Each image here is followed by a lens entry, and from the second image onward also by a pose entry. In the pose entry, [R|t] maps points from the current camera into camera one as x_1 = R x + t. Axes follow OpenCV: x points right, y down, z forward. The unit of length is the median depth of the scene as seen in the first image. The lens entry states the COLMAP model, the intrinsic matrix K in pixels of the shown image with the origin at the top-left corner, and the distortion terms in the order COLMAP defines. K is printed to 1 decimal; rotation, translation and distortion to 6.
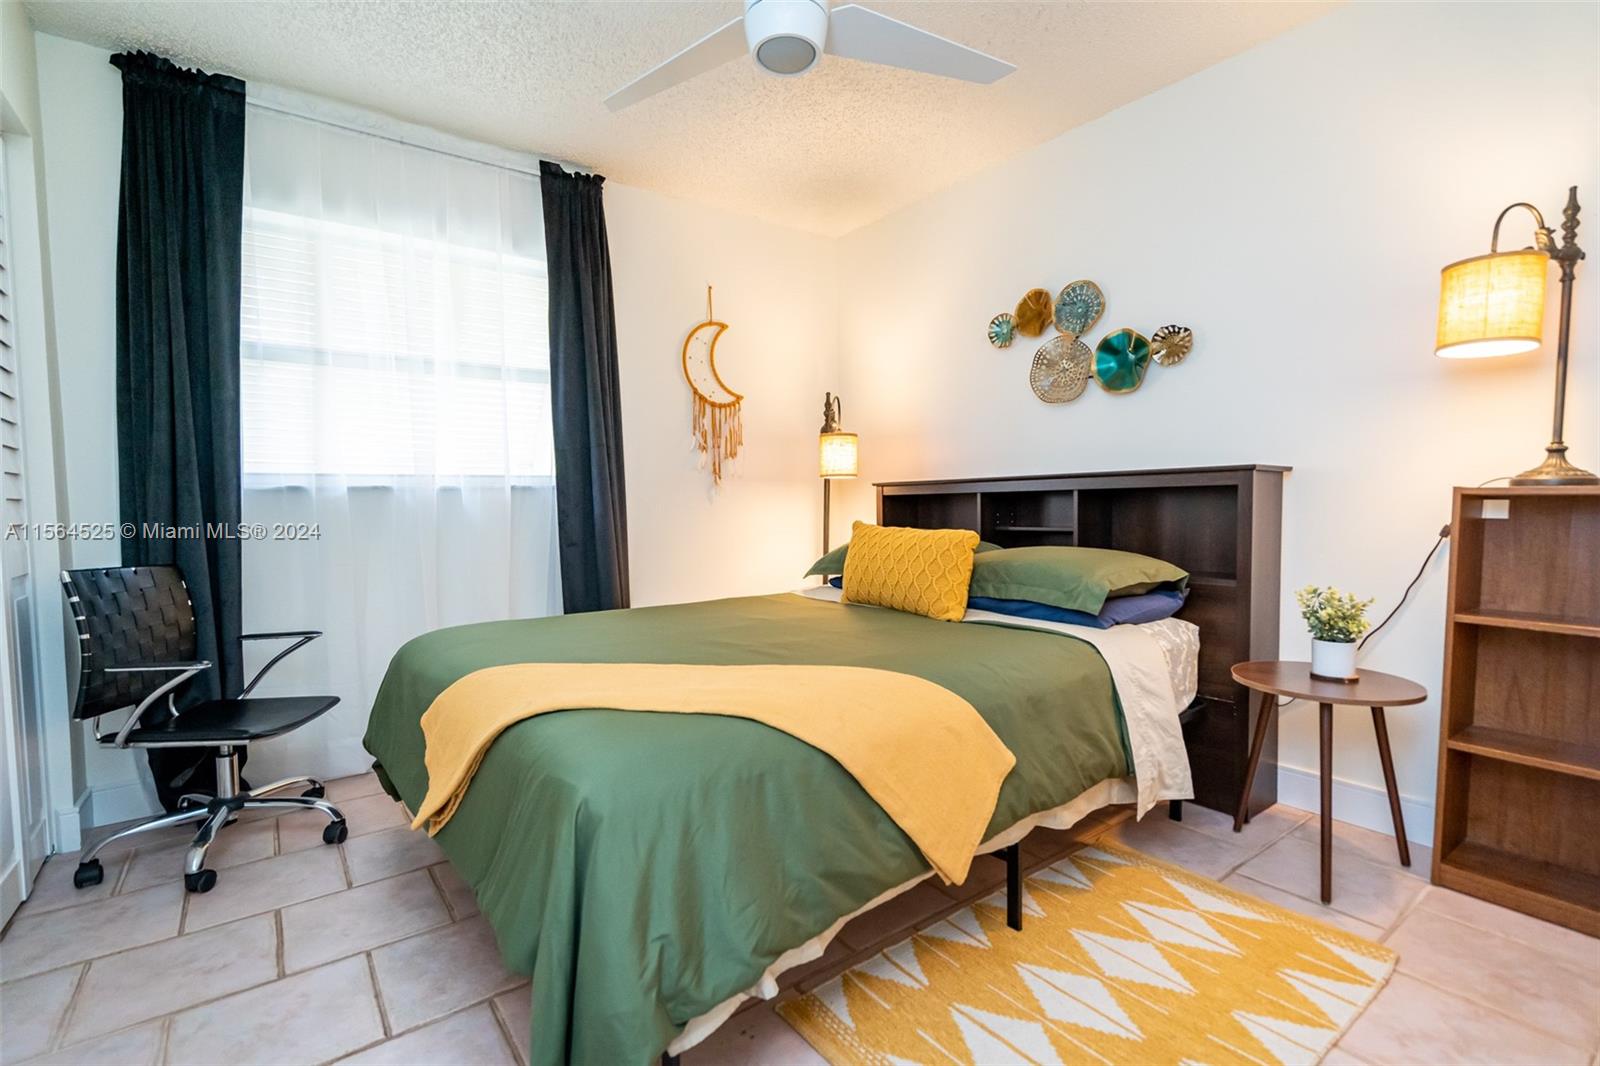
lens RADIAL K [[741.6, 0, 800.0], [0, 741.6, 533.0], [0, 0, 1]] dist [0.011310, 0.000369]
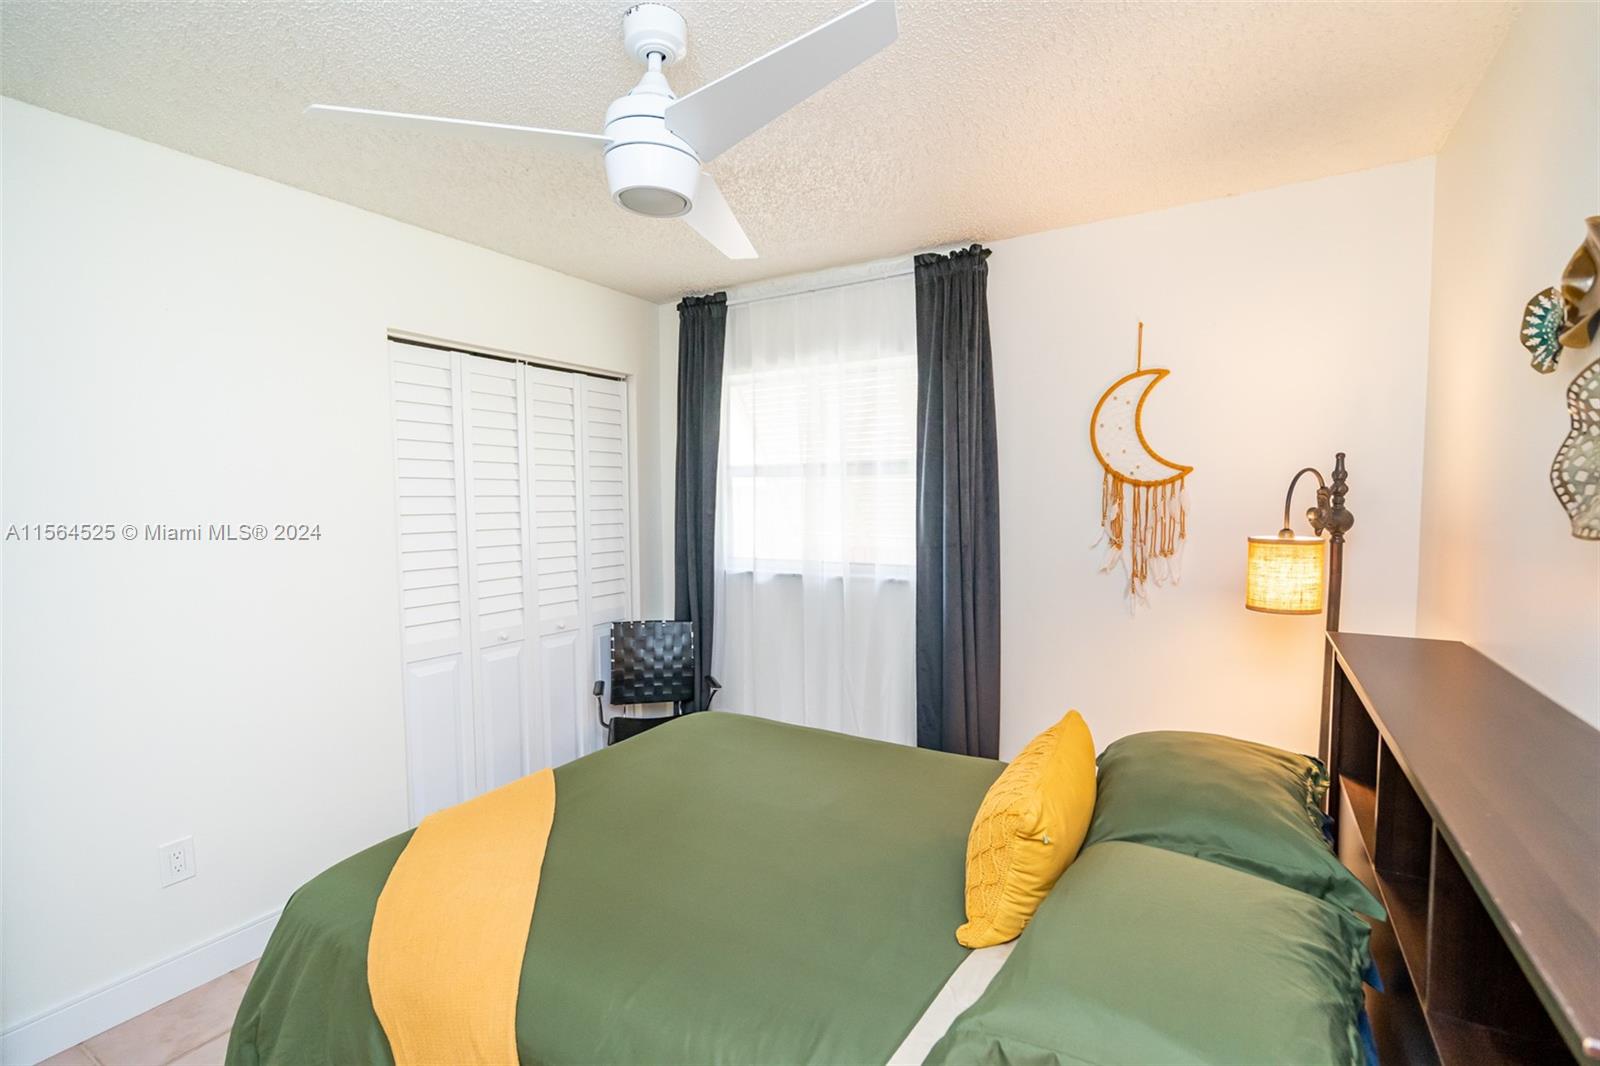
lens RADIAL K [[741.6, 0, 800.0], [0, 741.6, 533.0], [0, 0, 1]] dist [0.011310, 0.000369]
pose [[0.372594, 0.045042, -0.926901, 0.518847], [-0.050537, 0.998324, 0.028198, -0.151502], [0.926618, 0.036336, 0.374245, 0.495754]]
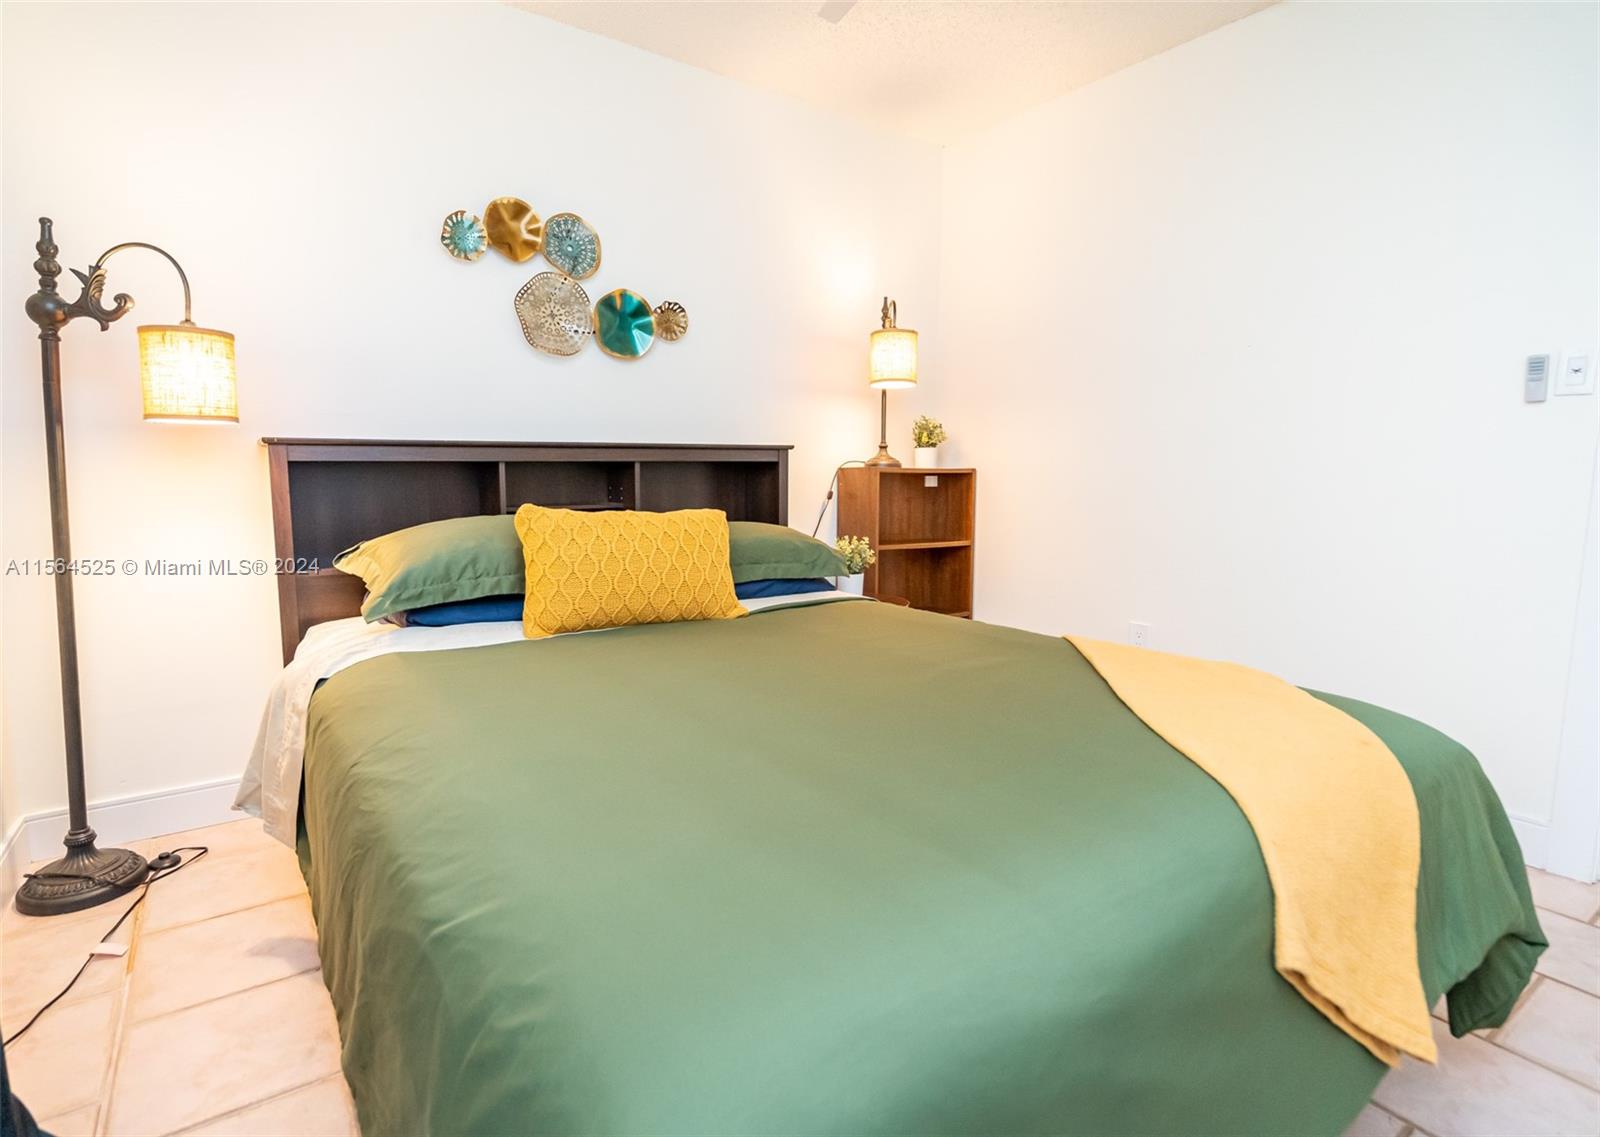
lens RADIAL K [[748.4, 0, 800.0], [0, 748.4, 568.5], [0, 0, 1]] dist [0.000949, 0.000297]
pose [[0.054629, -0.113393, 0.992047, -0.481499], [0.046615, 0.992737, 0.110905, -0.019110], [-0.997418, 0.040185, 0.059518, 0.678843]]
